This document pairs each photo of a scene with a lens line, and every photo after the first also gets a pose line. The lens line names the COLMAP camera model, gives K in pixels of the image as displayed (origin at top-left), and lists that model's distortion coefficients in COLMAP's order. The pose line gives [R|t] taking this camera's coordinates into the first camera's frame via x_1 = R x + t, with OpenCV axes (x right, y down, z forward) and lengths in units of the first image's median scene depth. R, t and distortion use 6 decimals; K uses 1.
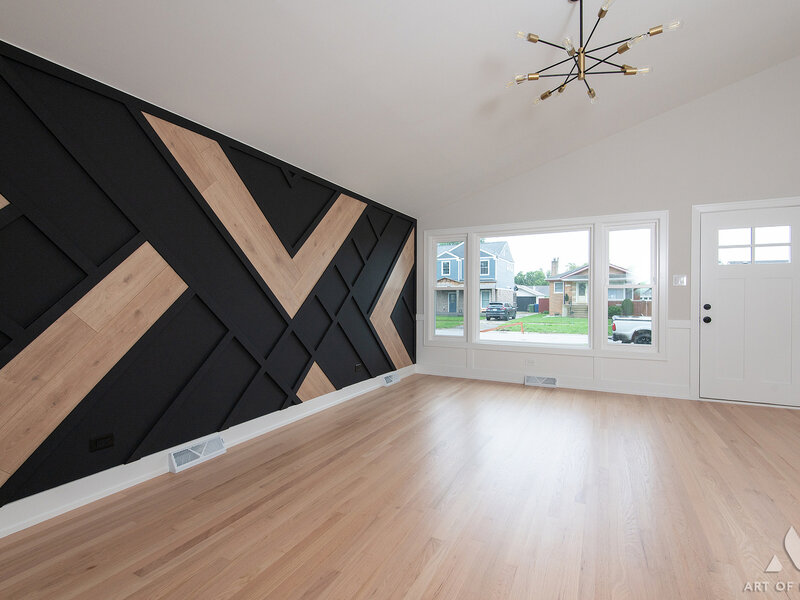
lens RADIAL K [[403.4, 0, 399.9], [0, 403.4, 298.6], [0, 0, 1]] dist [0.017299, -0.009283]
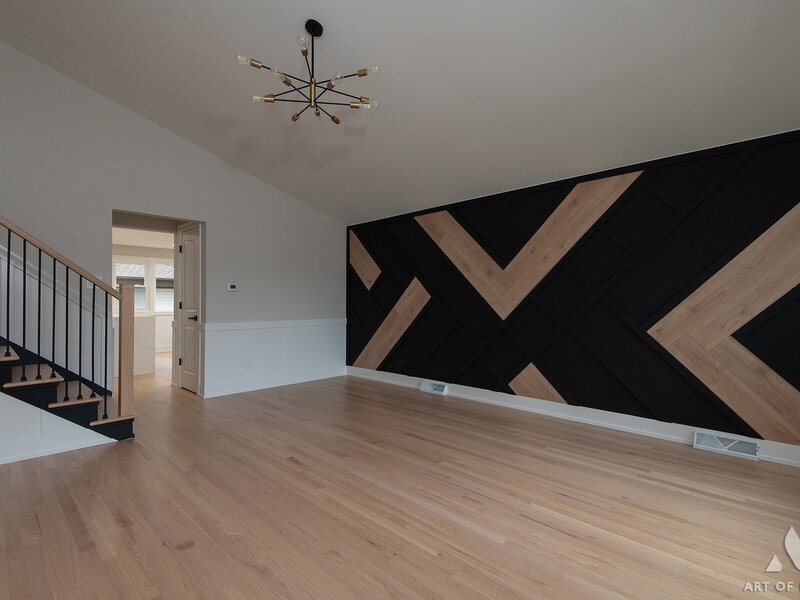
lens RADIAL K [[403.4, 0, 400.1], [0, 403.4, 301.0], [0, 0, 1]] dist [0.017299, -0.009283]
pose [[-0.301805, -0.004728, -0.953358, 0.983864], [0.000928, 0.999986, -0.005253, -0.000329], [0.953369, -0.002470, -0.301797, 1.079241]]
